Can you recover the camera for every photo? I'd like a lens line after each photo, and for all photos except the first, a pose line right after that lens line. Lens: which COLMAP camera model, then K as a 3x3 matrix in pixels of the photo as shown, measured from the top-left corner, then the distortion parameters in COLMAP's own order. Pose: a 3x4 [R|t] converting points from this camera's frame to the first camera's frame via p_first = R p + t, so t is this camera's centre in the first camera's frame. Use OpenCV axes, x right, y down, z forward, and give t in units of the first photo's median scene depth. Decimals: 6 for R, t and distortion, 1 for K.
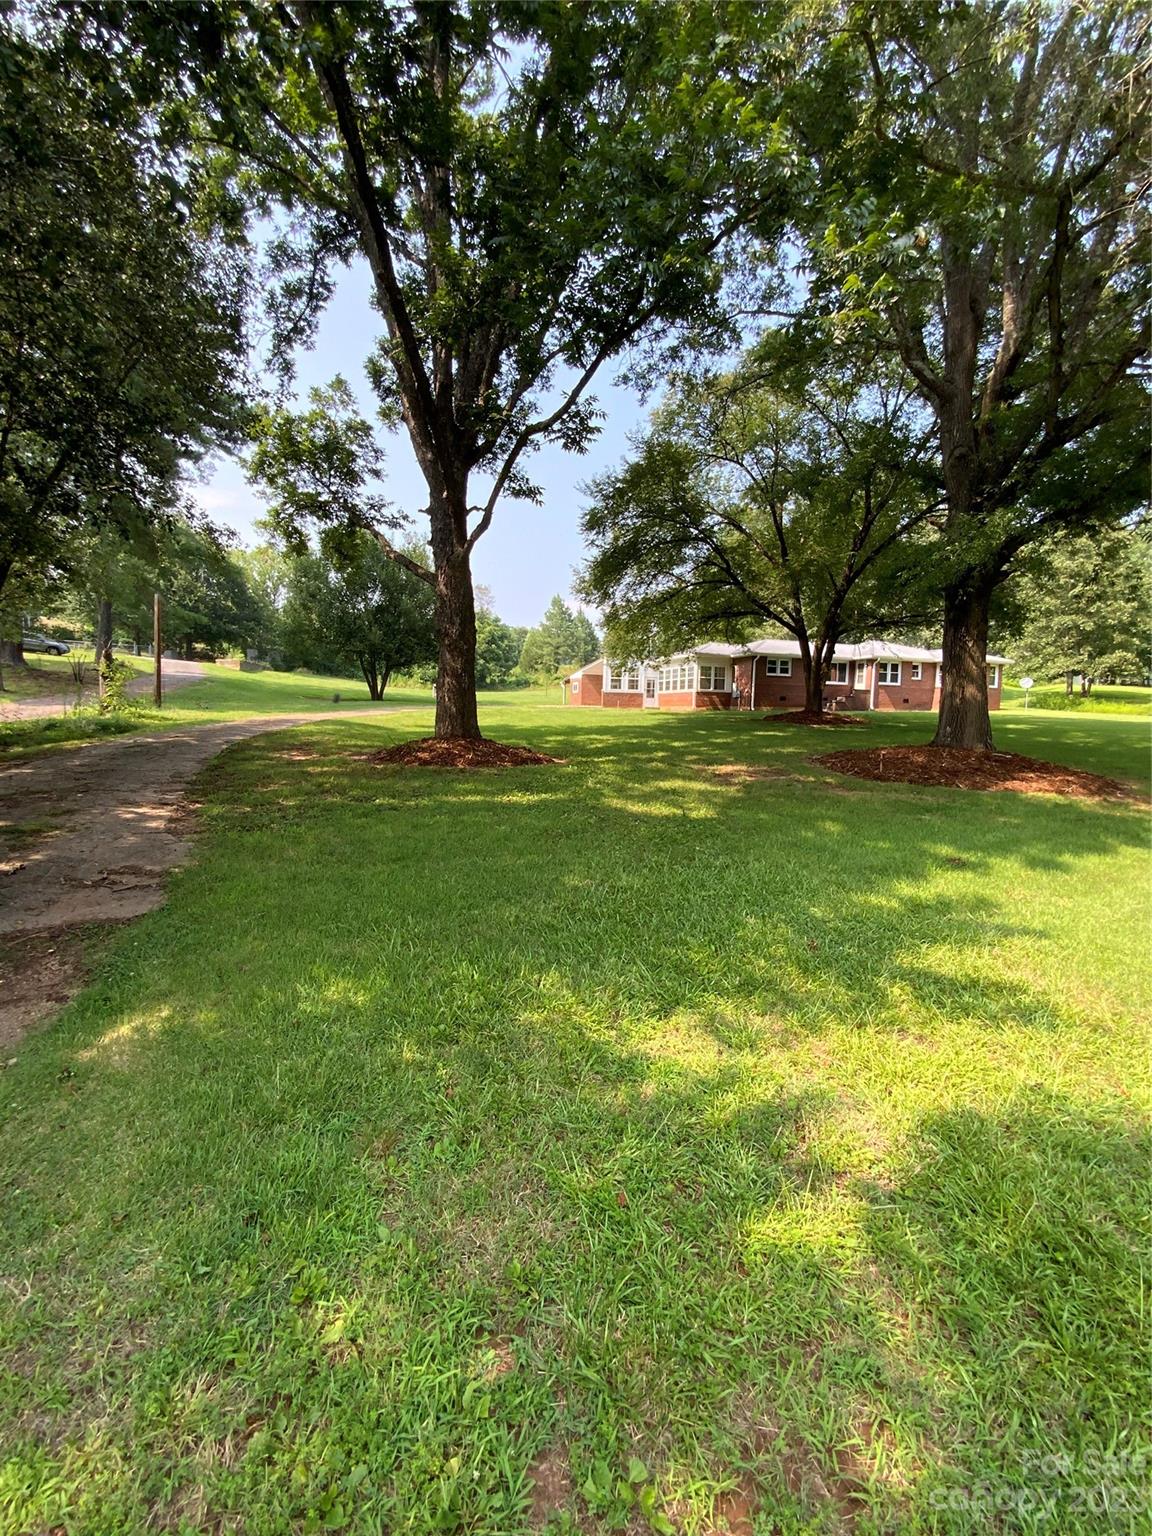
lens RADIAL K [[622.0, 0, 576.0], [0, 622.0, 768.0], [0, 0, 1]] dist [0.018960, -0.017581]
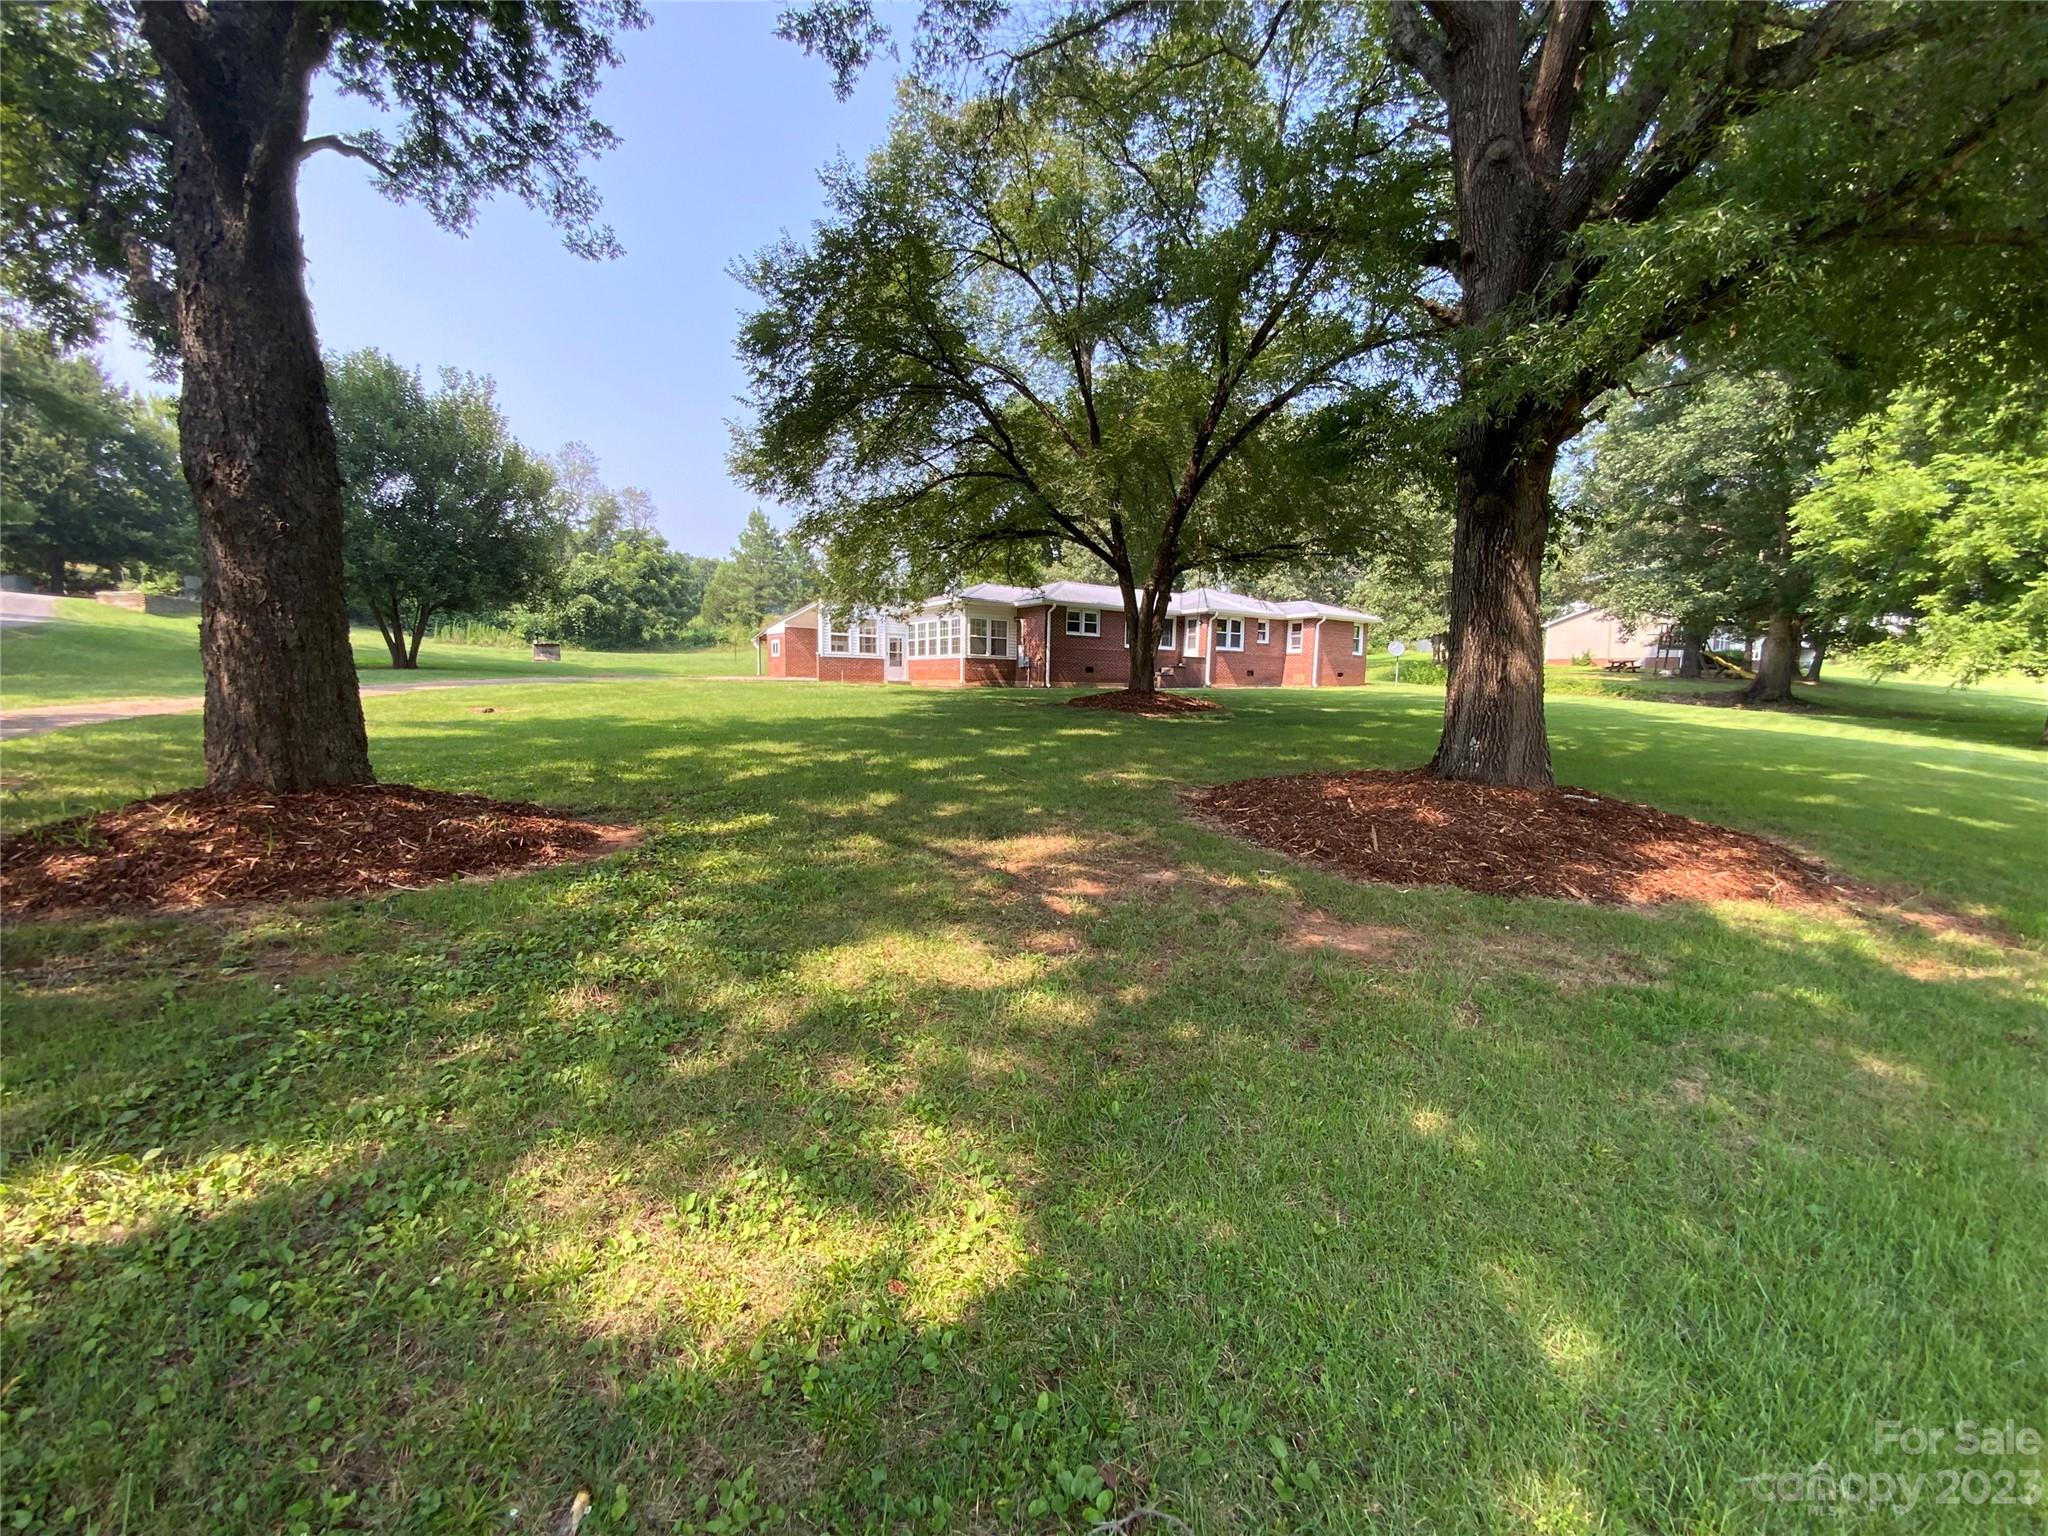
lens RADIAL K [[843.1, 0, 1024.0], [0, 843.1, 768.0], [0, 0, 1]] dist [0.049973, -0.000063]
pose [[0.967248, -0.023804, 0.252715, 0.025797], [0.021299, 0.999693, 0.012645, -0.016072], [-0.252939, -0.006848, 0.967458, 0.121823]]
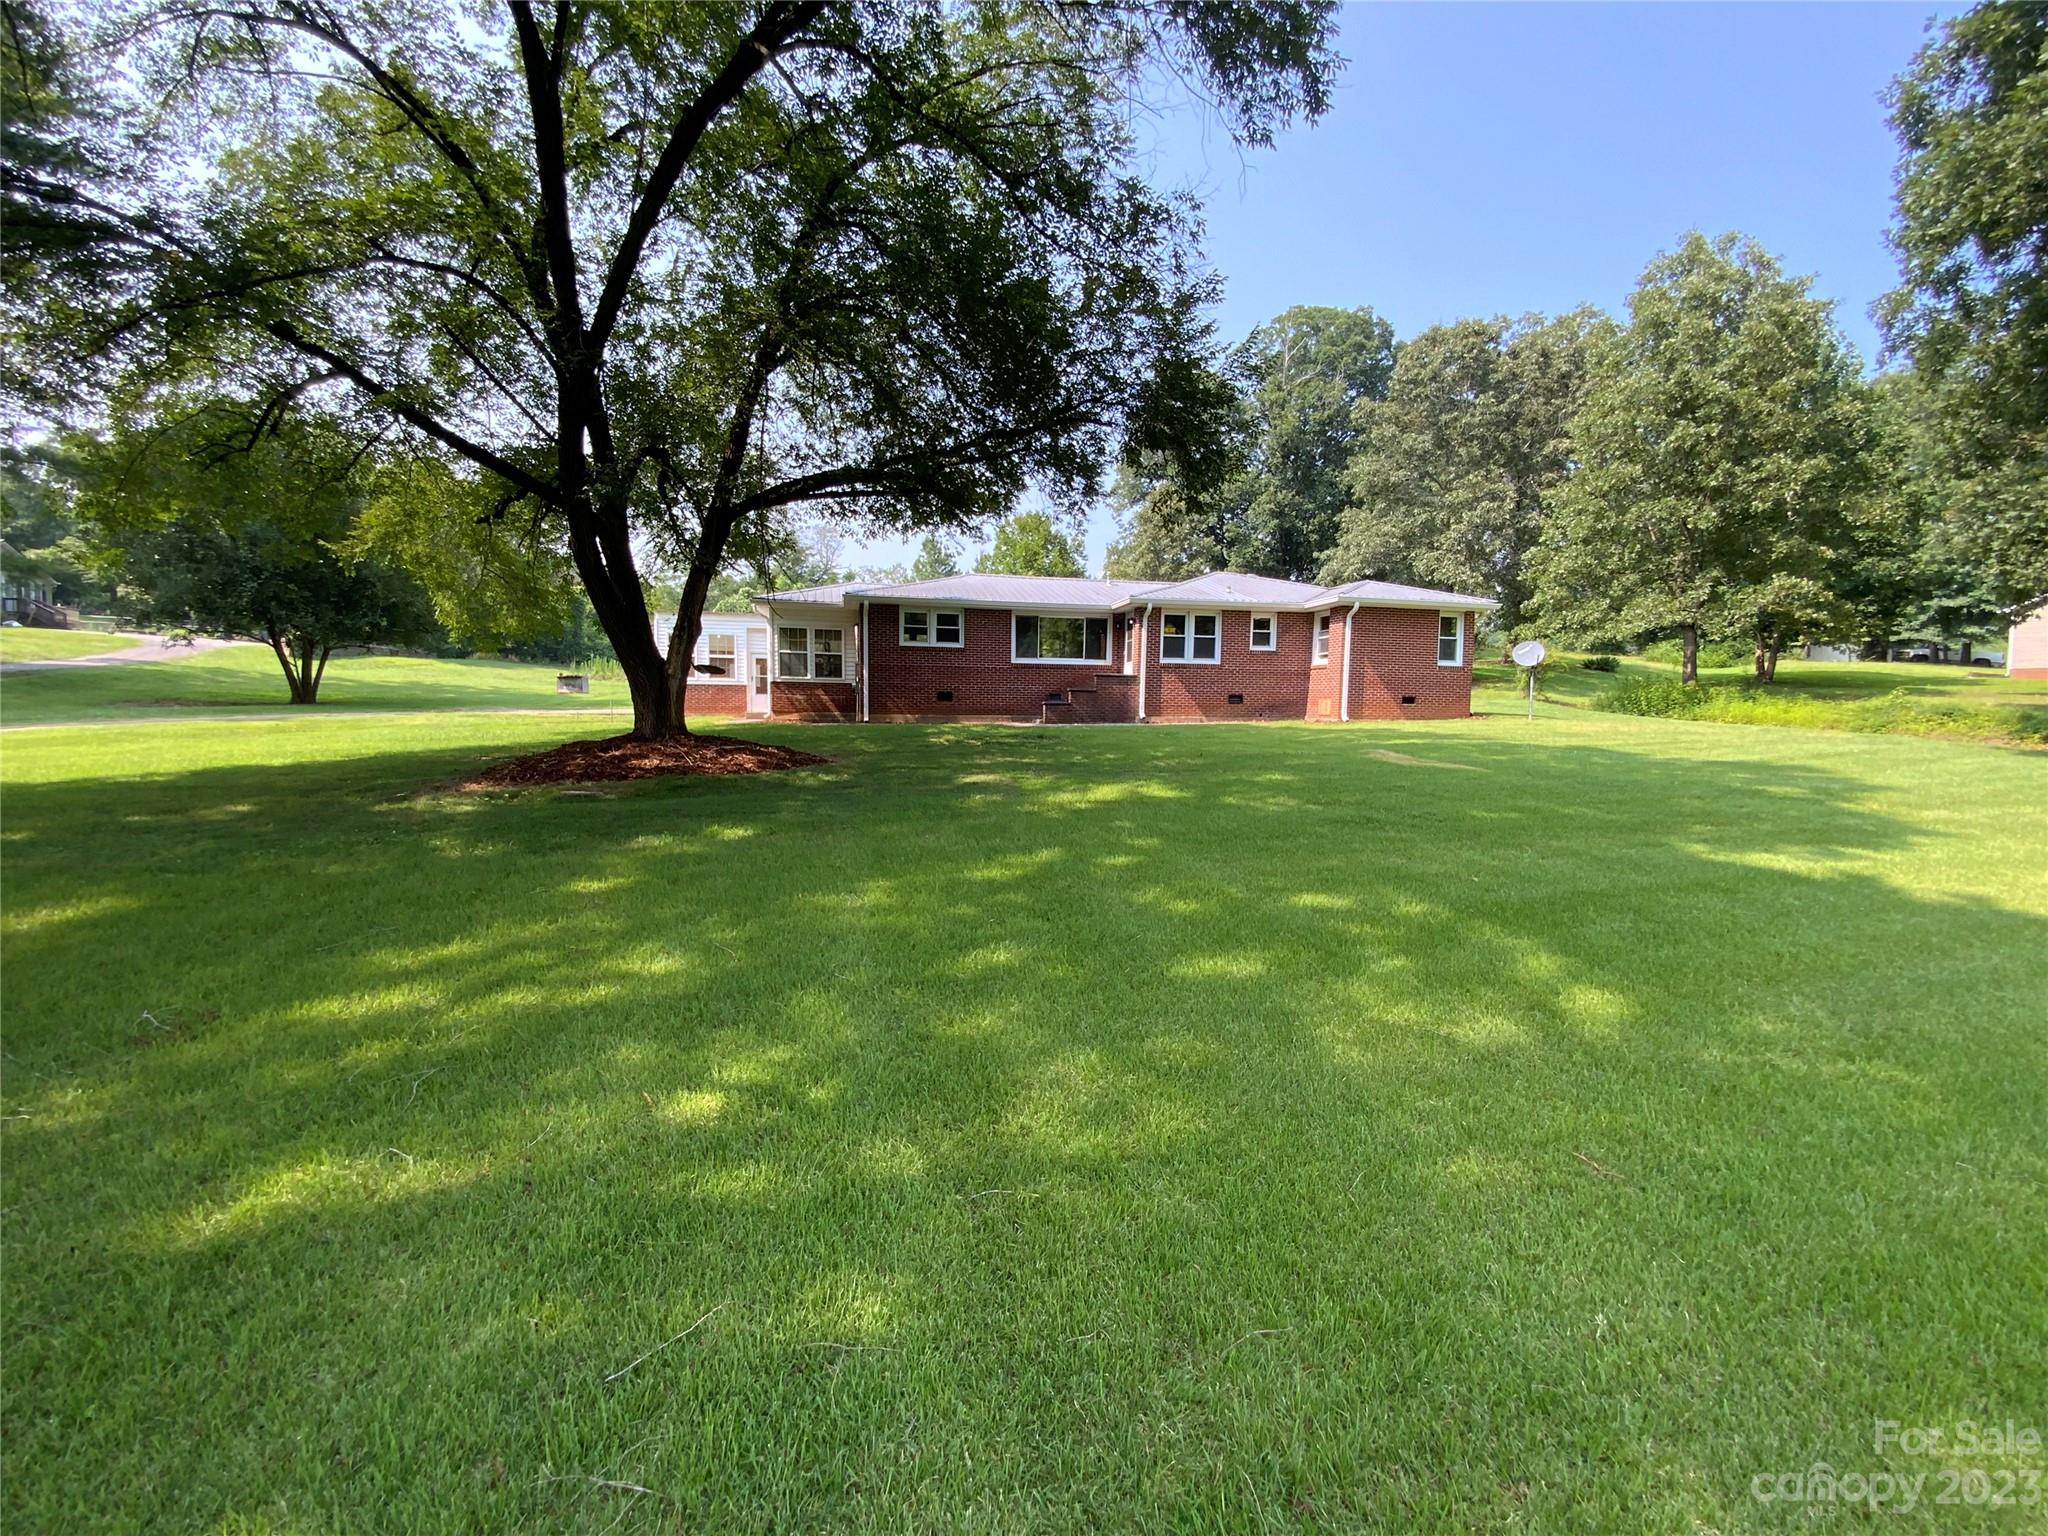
lens RADIAL K [[829.3, 0, 1014.0], [0, 829.3, 764.8], [0, 0, 1]] dist [0.018960, -0.017581]
pose [[0.986961, 0.008423, -0.160740, 0.481188], [-0.011880, 0.999718, -0.020558, -0.047470], [0.160521, 0.022200, 0.986783, 0.399004]]
